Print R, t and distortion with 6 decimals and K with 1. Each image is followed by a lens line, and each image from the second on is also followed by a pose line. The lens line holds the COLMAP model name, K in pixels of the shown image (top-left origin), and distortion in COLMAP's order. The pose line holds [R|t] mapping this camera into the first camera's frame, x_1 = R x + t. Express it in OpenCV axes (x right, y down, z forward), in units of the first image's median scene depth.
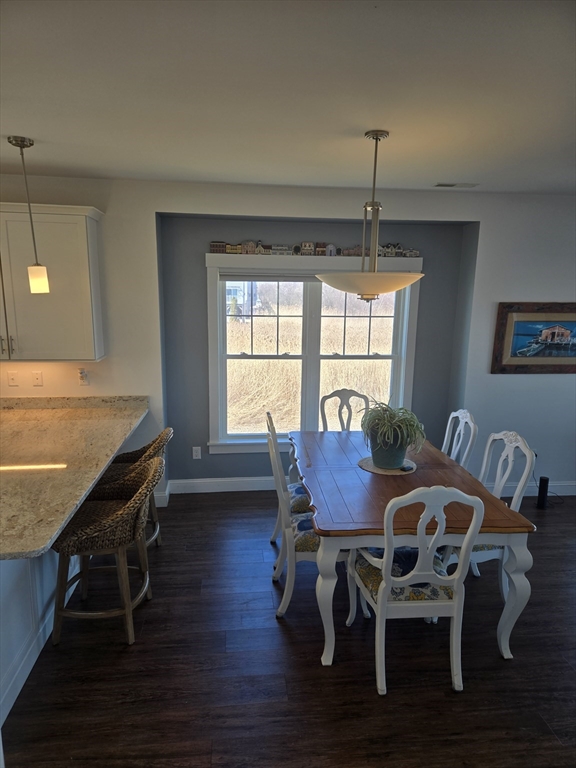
lens RADIAL K [[515.1, 0, 286.1], [0, 515.1, 392.1], [0, 0, 1]] dist [0.099352, -0.083124]
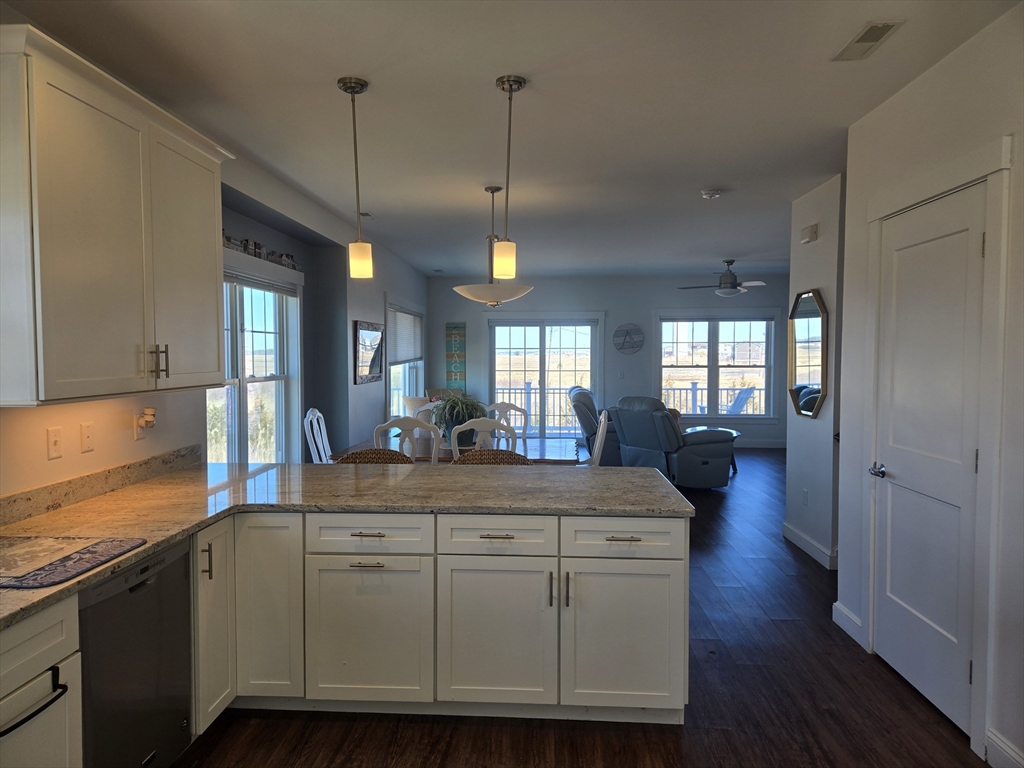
lens RADIAL K [[686.8, 0, 512.0], [0, 686.8, 384.0], [0, 0, 1]] dist [0.099352, -0.083124]
pose [[0.158766, -0.060424, 0.985465, -1.004453], [0.195667, 0.980254, 0.028581, -0.014125], [-0.967733, 0.188285, 0.167454, 0.450556]]
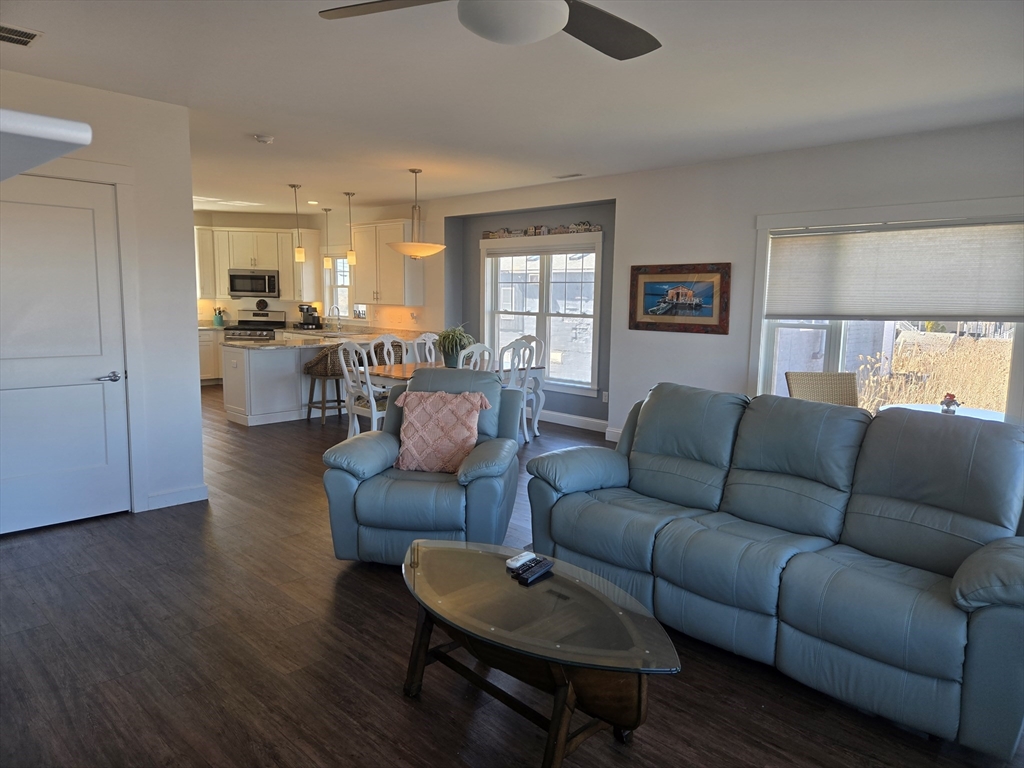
lens RADIAL K [[686.8, 0, 512.0], [0, 686.8, 384.0], [0, 0, 1]] dist [0.099352, -0.083124]
pose [[0.629484, 0.095351, -0.771141, 1.428859], [-0.158094, 0.987400, -0.006960, 0.135274], [0.760760, 0.126294, 0.636627, -0.126730]]
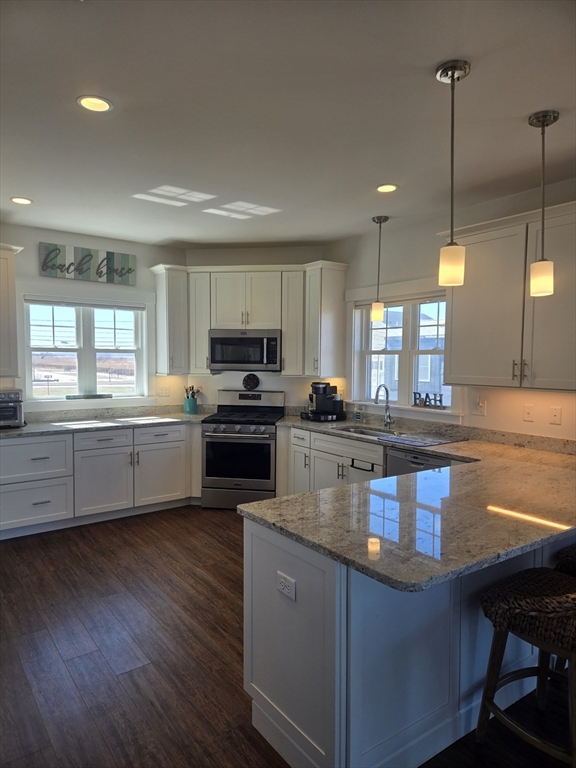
lens RADIAL K [[515.1, 0, 286.1], [0, 515.1, 392.1], [0, 0, 1]] dist [0.099352, -0.083124]
pose [[0.498856, 0.048326, -0.865337, 0.031919], [-0.167530, 0.984990, -0.041570, 0.041458], [0.850339, 0.165707, 0.499464, 0.197469]]
